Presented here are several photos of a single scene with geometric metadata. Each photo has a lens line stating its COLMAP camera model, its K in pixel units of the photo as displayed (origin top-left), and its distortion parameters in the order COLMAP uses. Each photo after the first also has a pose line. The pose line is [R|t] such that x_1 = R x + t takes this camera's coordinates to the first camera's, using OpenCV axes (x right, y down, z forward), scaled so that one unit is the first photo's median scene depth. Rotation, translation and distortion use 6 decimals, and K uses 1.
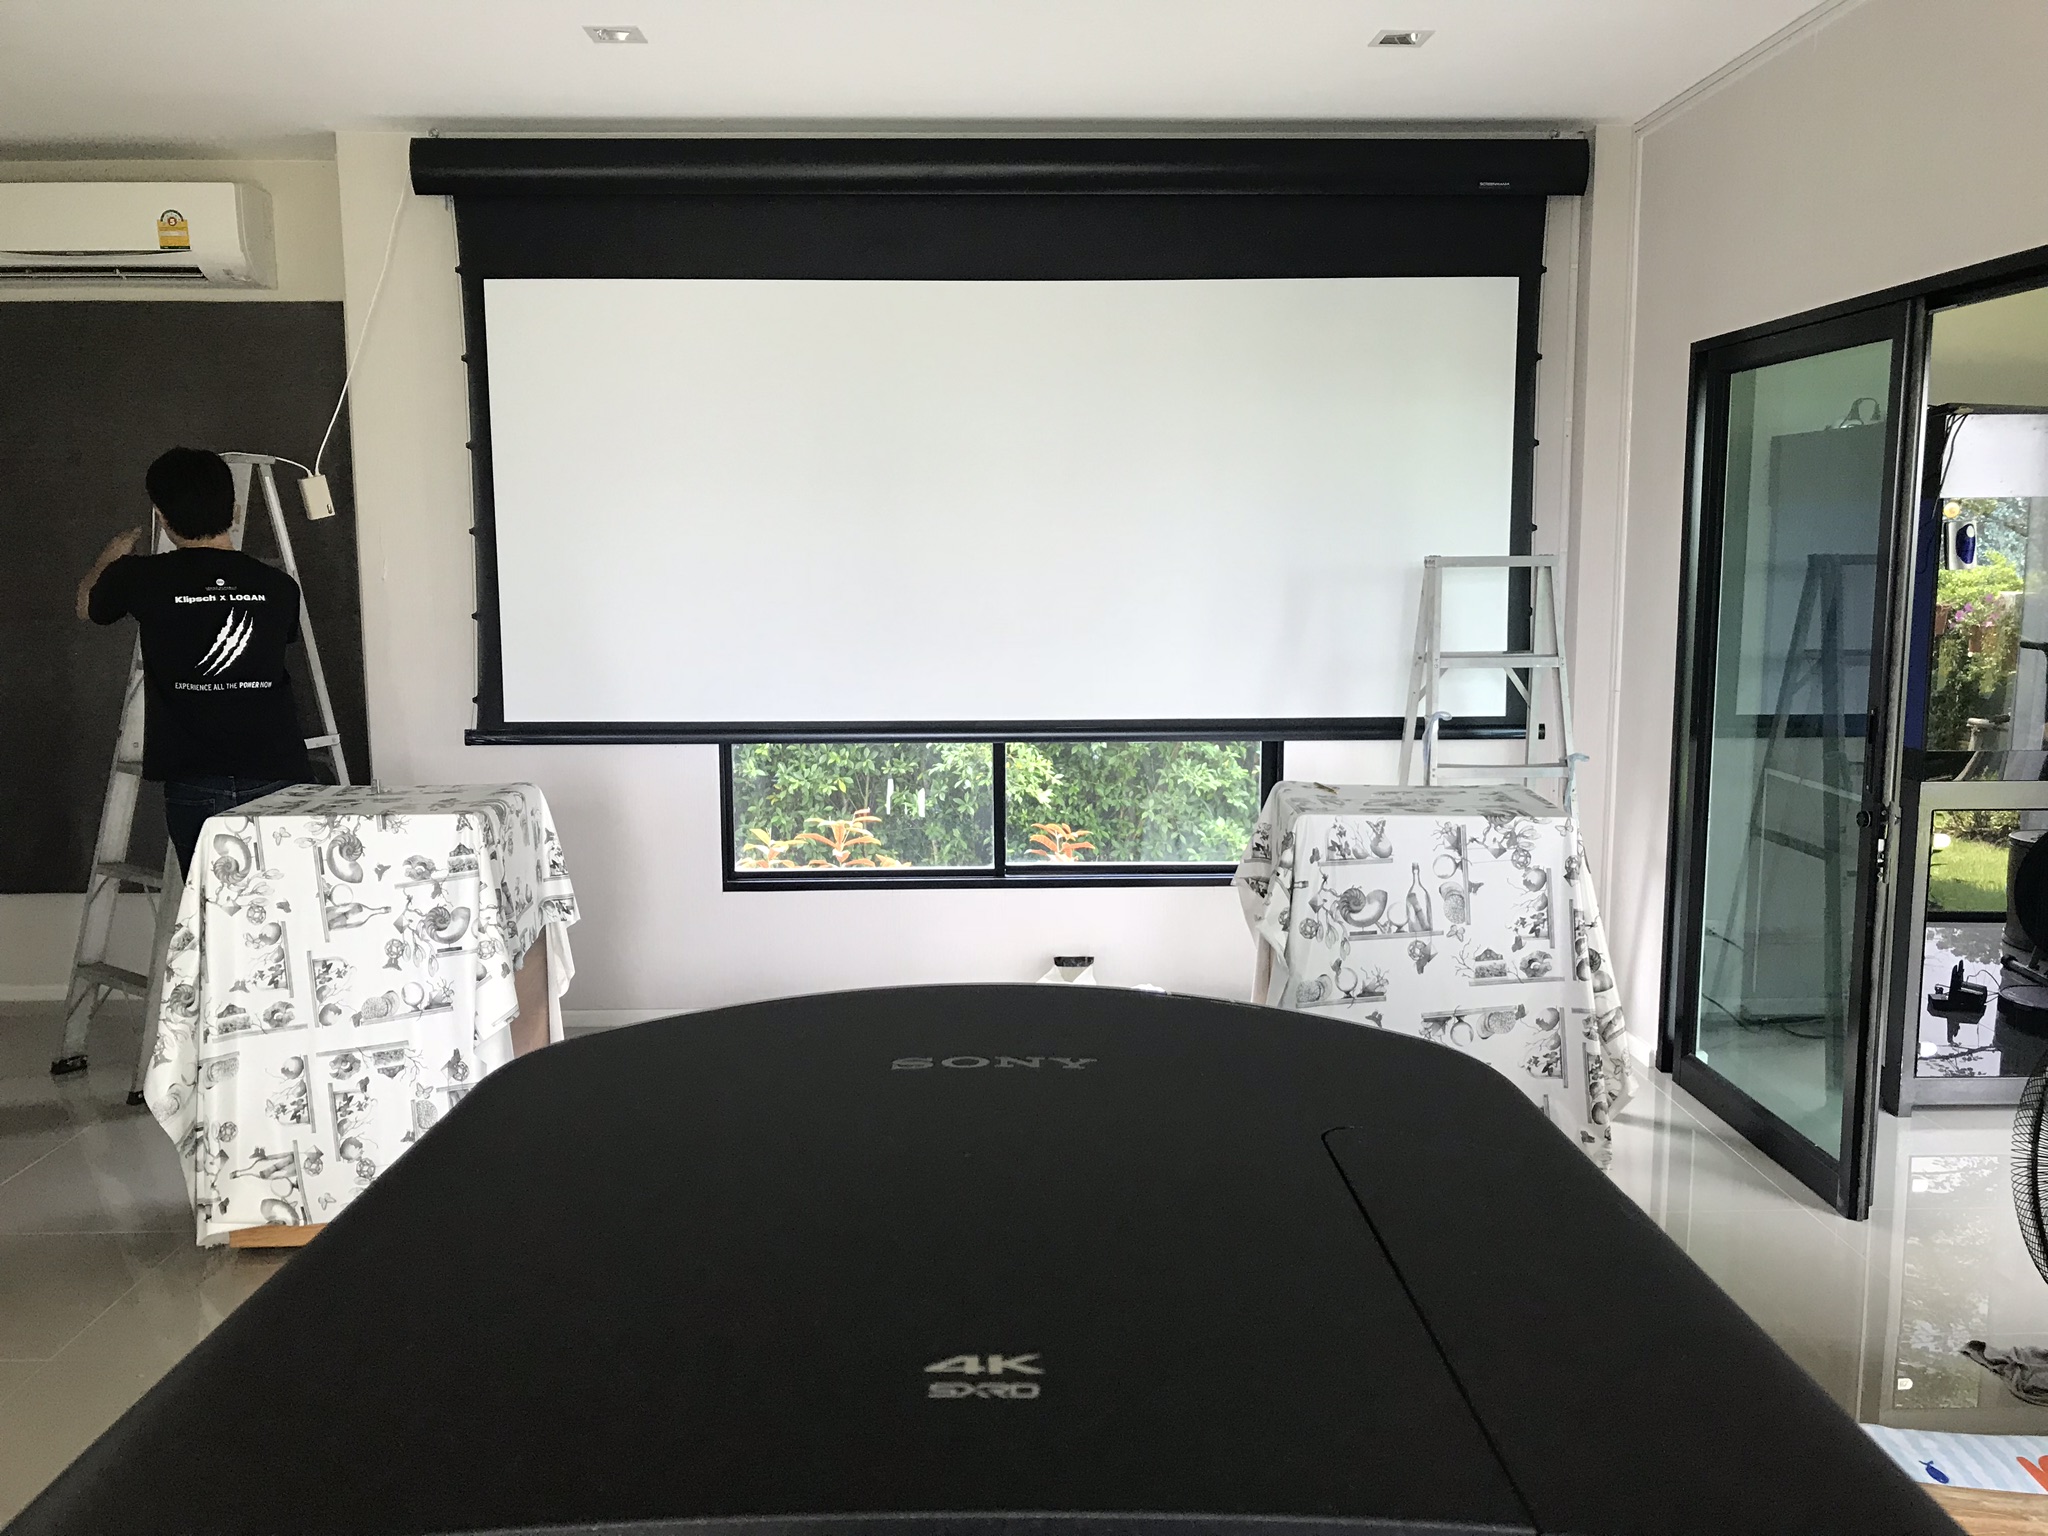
lens RADIAL K [[1670.0, 0, 1024.0], [0, 1670.0, 768.0], [0, 0, 1]] dist [-0.037838, -0.001137]
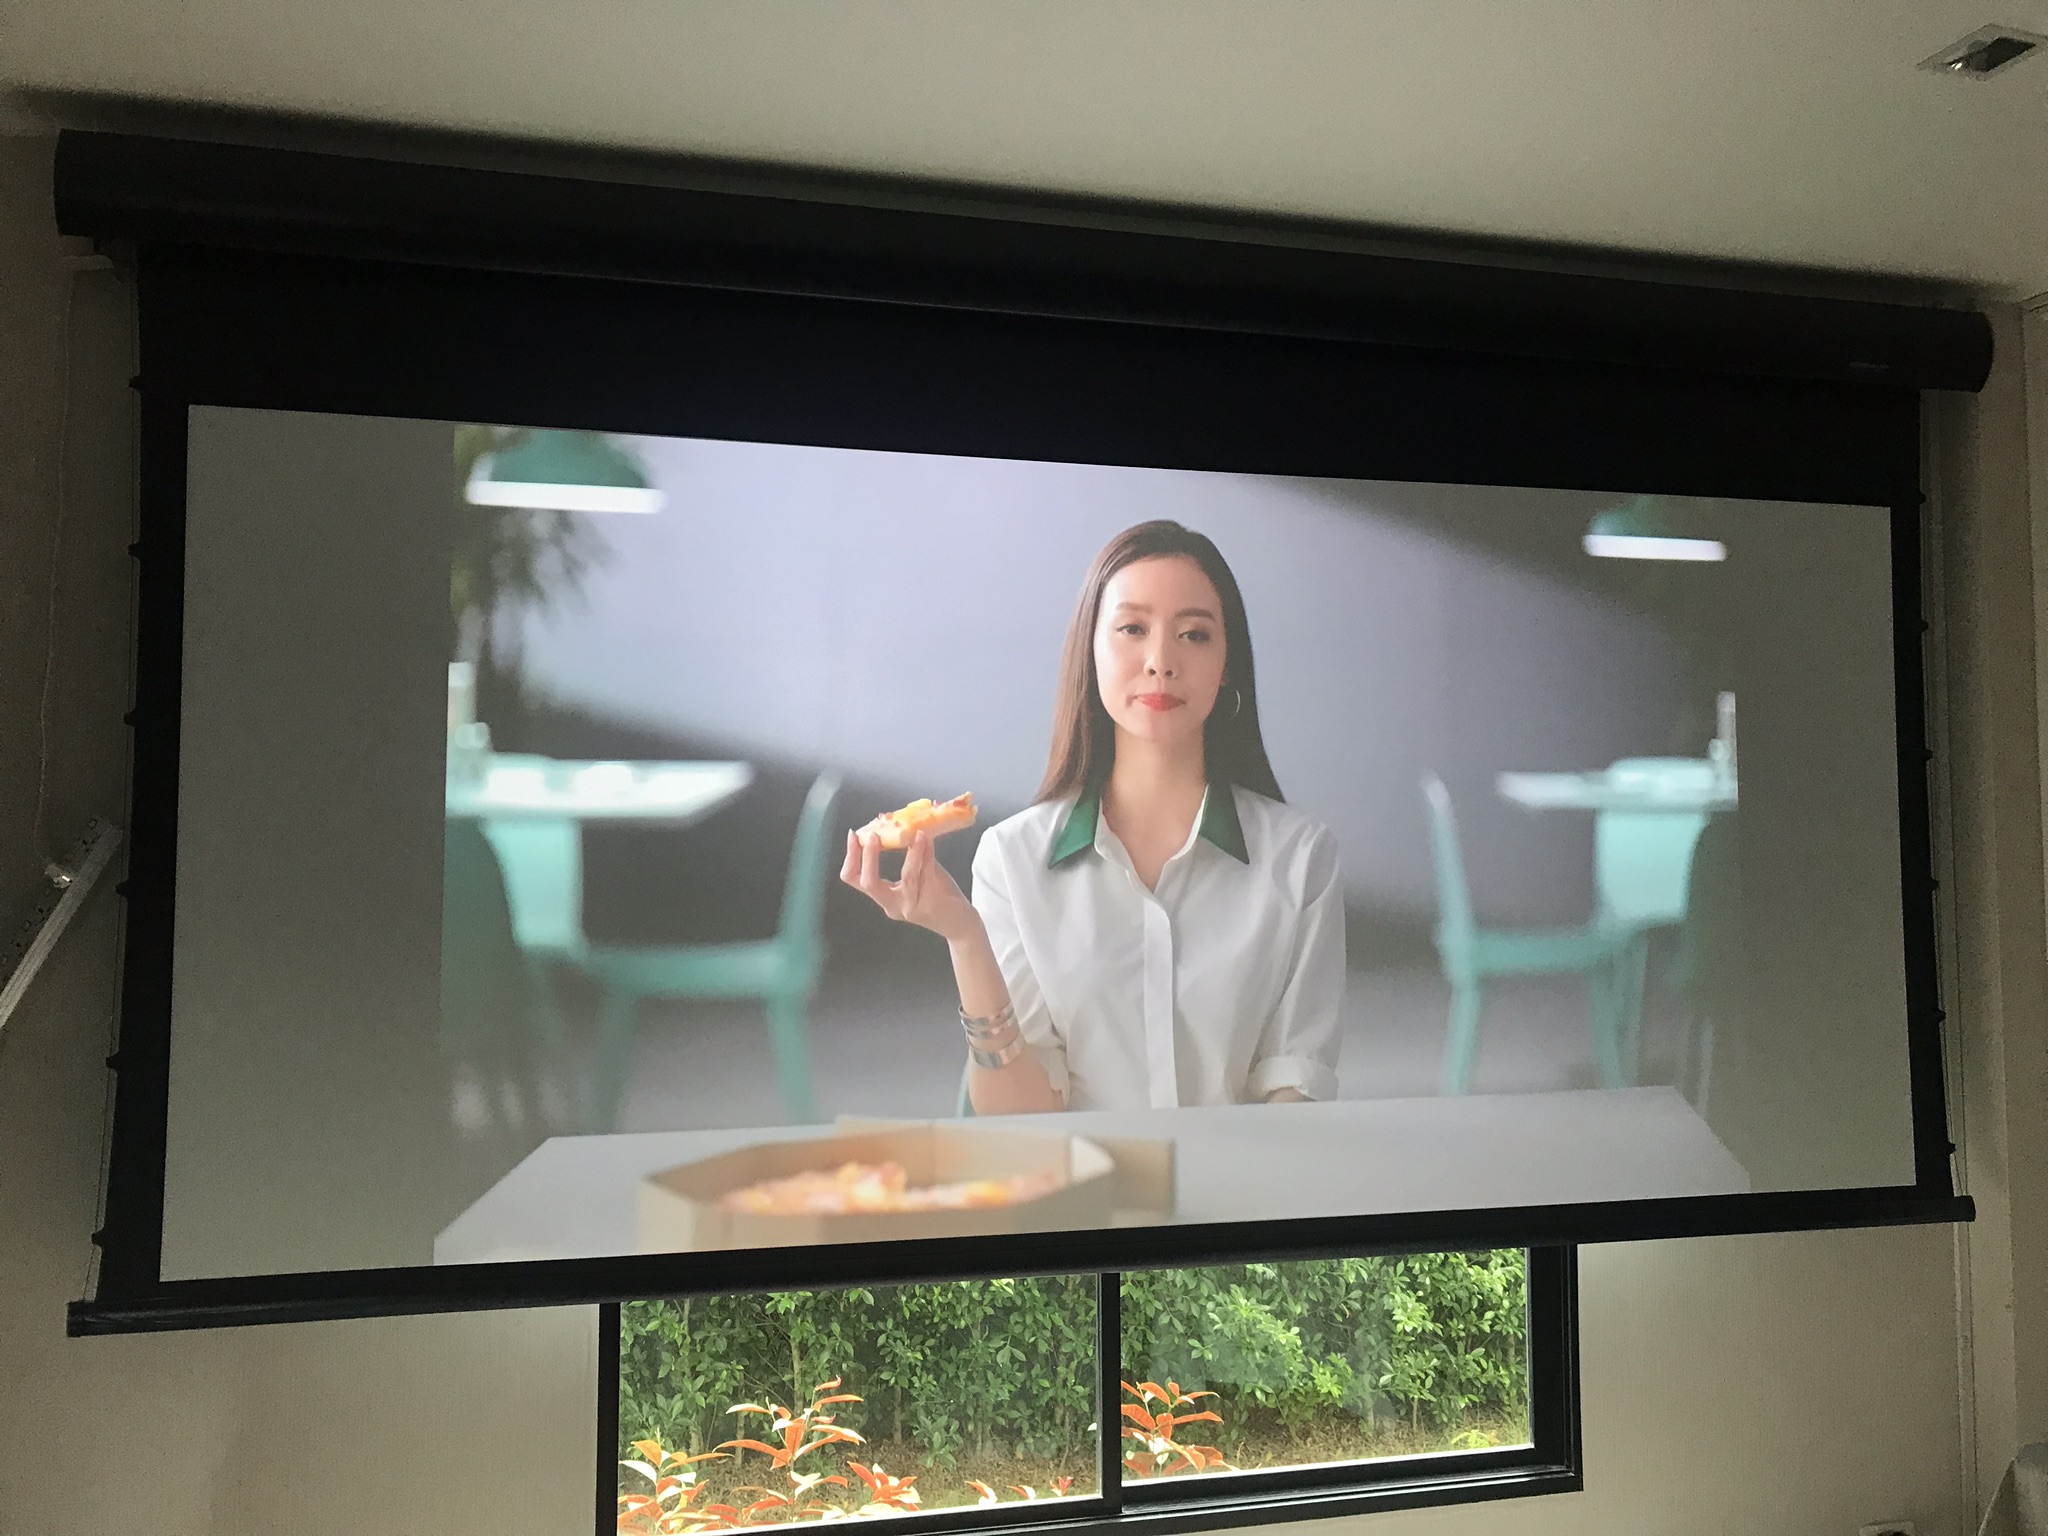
lens RADIAL K [[1681.2, 0, 1018.6], [0, 1681.2, 759.5], [0, 0, 1]] dist [-0.073295, 0.068725]
pose [[0.976697, 0.020427, 0.213650, -0.170009], [0.022856, 0.979901, -0.198173, -0.073286], [-0.213404, 0.198438, 0.956599, 0.447099]]
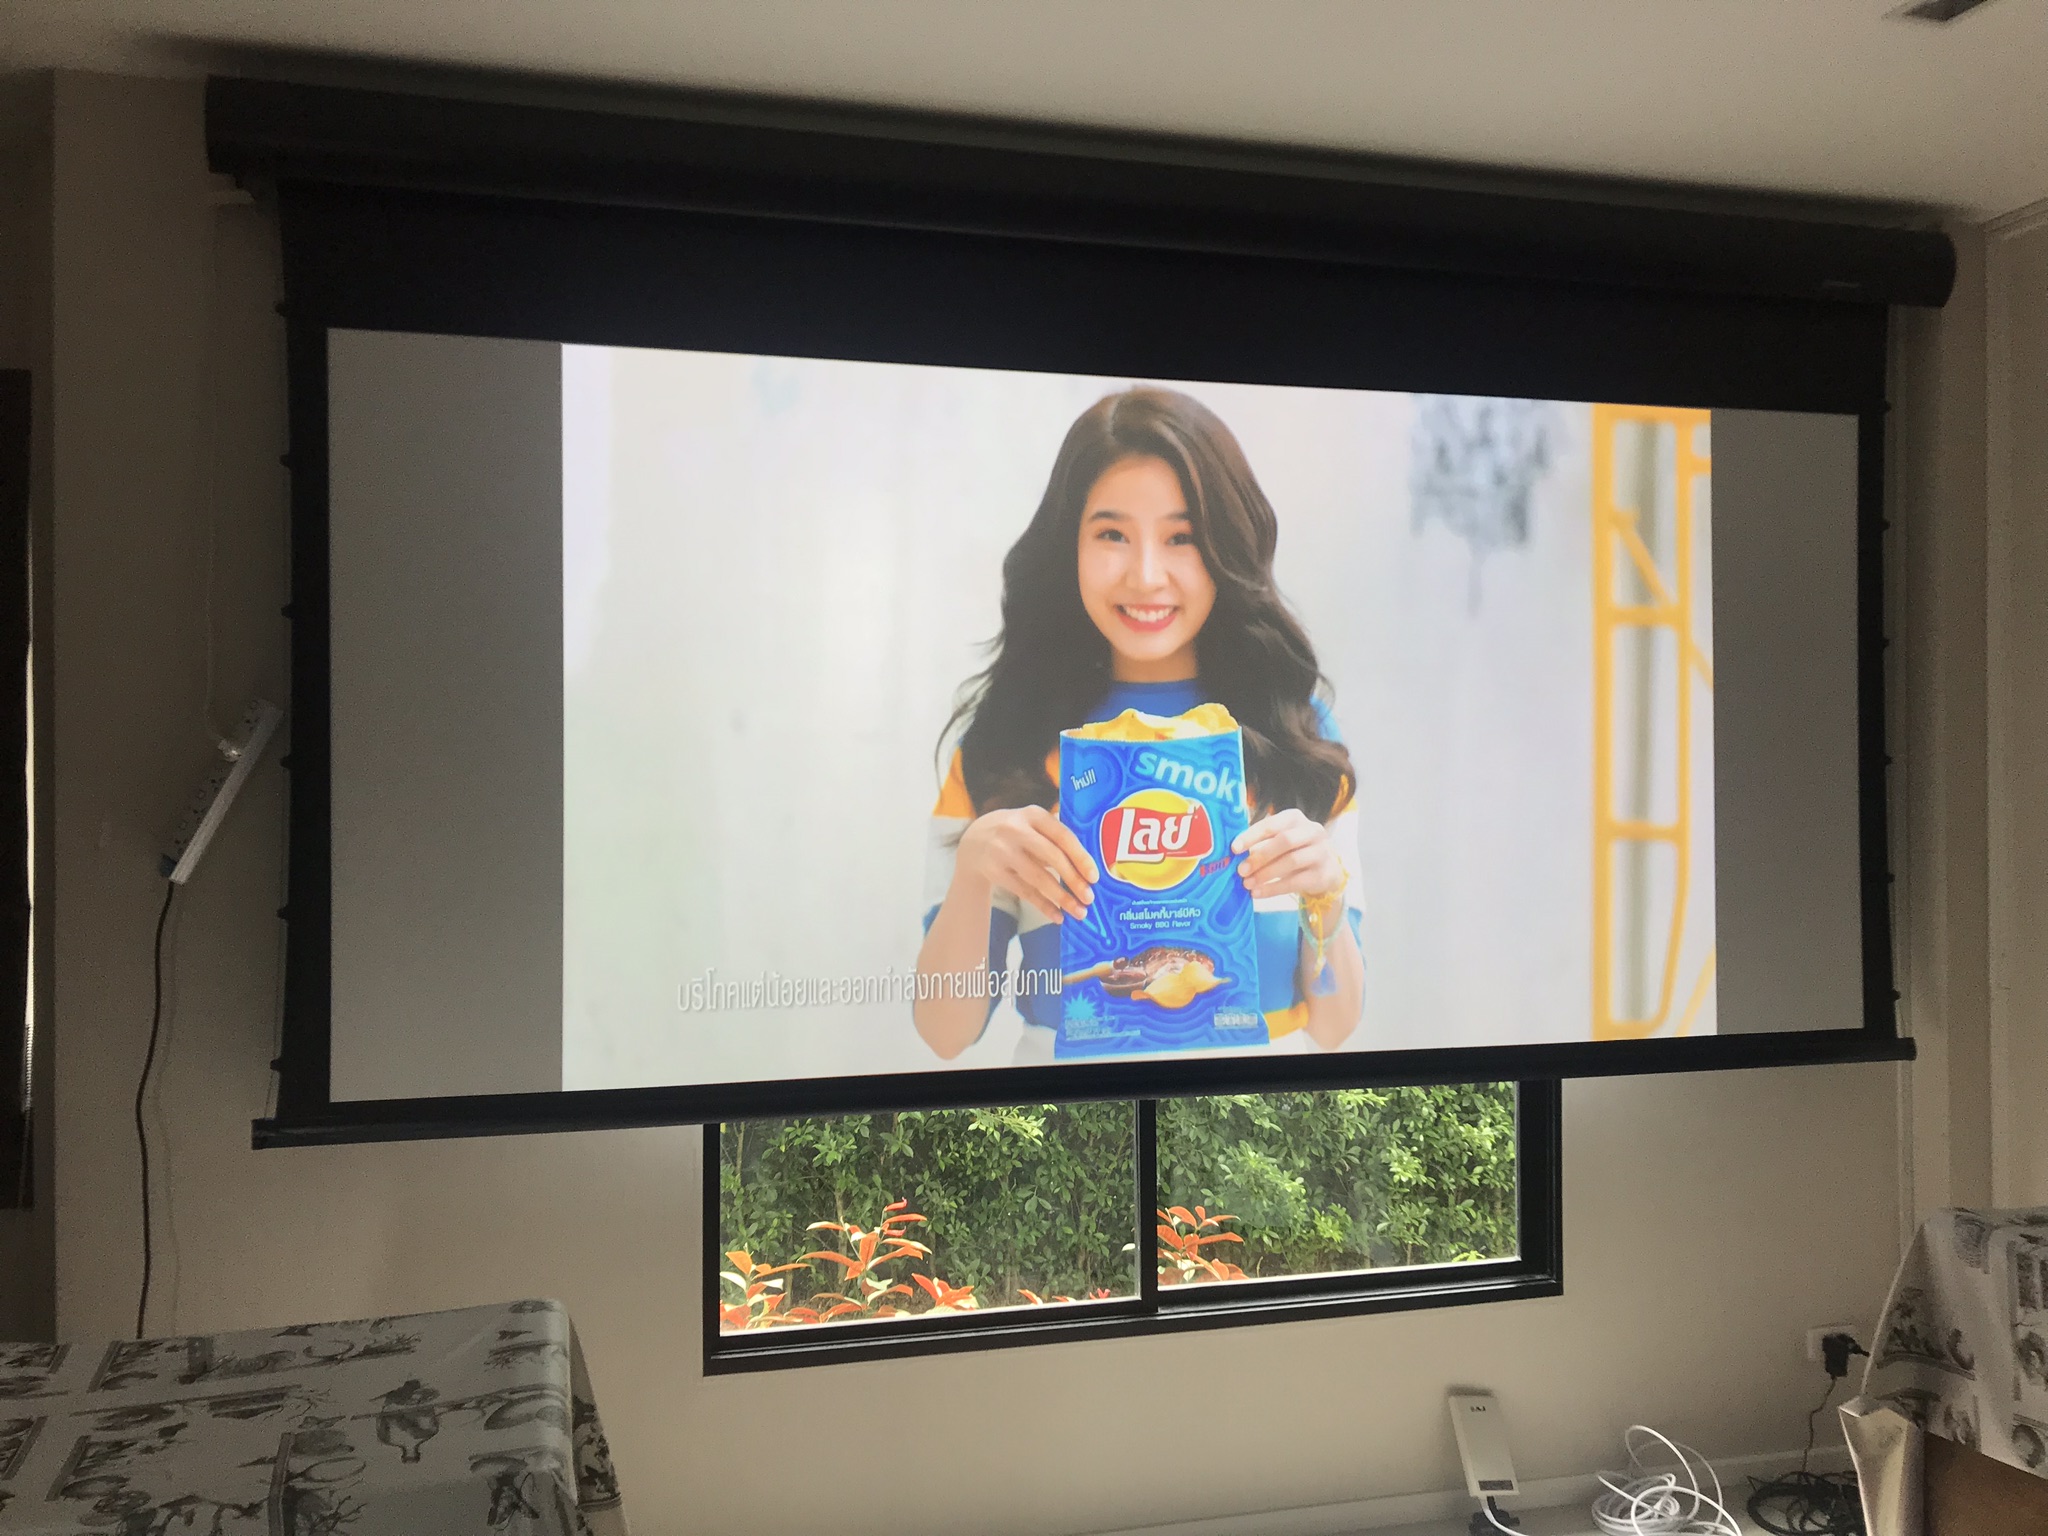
lens RADIAL K [[1670.0, 0, 1024.0], [0, 1670.0, 768.0], [0, 0, 1]] dist [-0.037838, -0.001137]
pose [[0.974944, 0.003543, 0.222421, -0.204488], [0.027517, 0.990273, -0.136389, -0.054877], [-0.220741, 0.139092, 0.965364, 0.391931]]
